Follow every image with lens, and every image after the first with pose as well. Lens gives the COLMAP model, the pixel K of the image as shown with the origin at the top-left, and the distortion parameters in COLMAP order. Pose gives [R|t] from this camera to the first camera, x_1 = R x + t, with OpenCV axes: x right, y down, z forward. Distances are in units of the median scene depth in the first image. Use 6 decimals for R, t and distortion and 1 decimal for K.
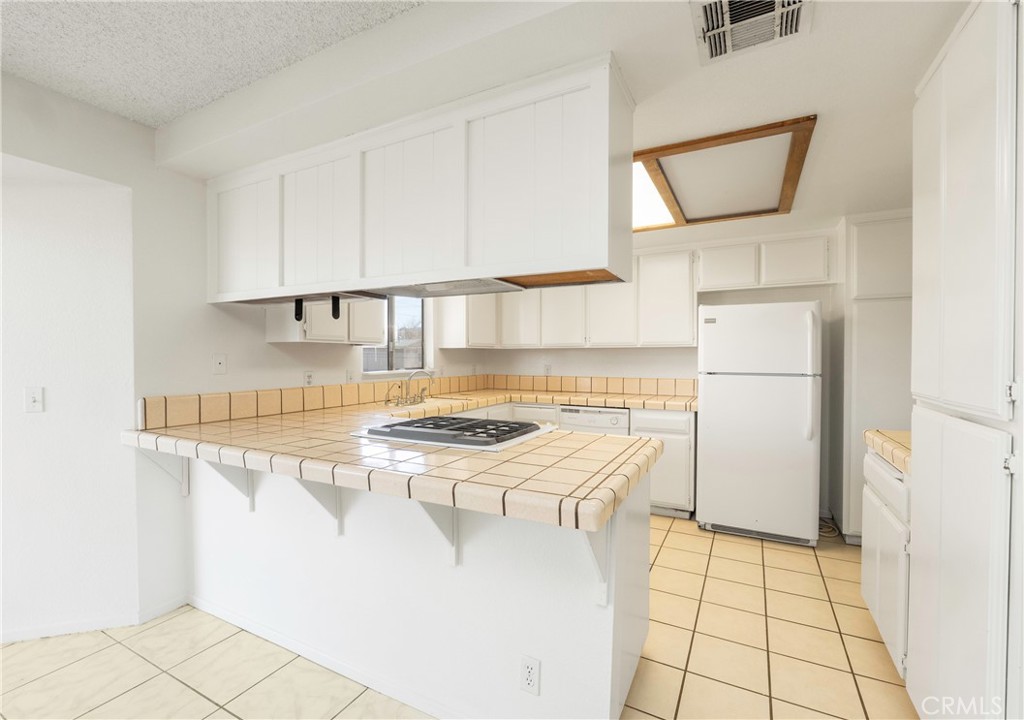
lens RADIAL K [[440.1, 0, 509.0], [0, 440.1, 355.6], [0, 0, 1]] dist [-0.042175, -0.000250]
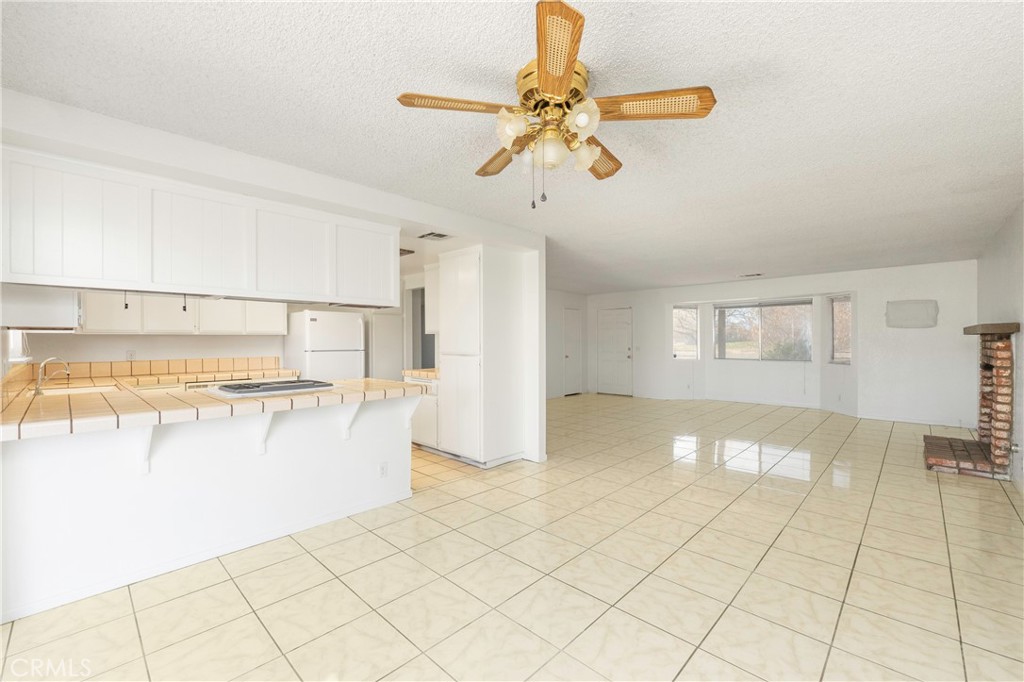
lens RADIAL K [[427.1, 0, 513.0], [0, 427.1, 341.4], [0, 0, 1]] dist [-0.007617, -0.000045]
pose [[0.261132, -0.002326, 0.965300, -0.820010], [0.000772, 0.999997, 0.002201, -0.000931], [-0.965303, 0.000170, 0.261133, -0.152501]]
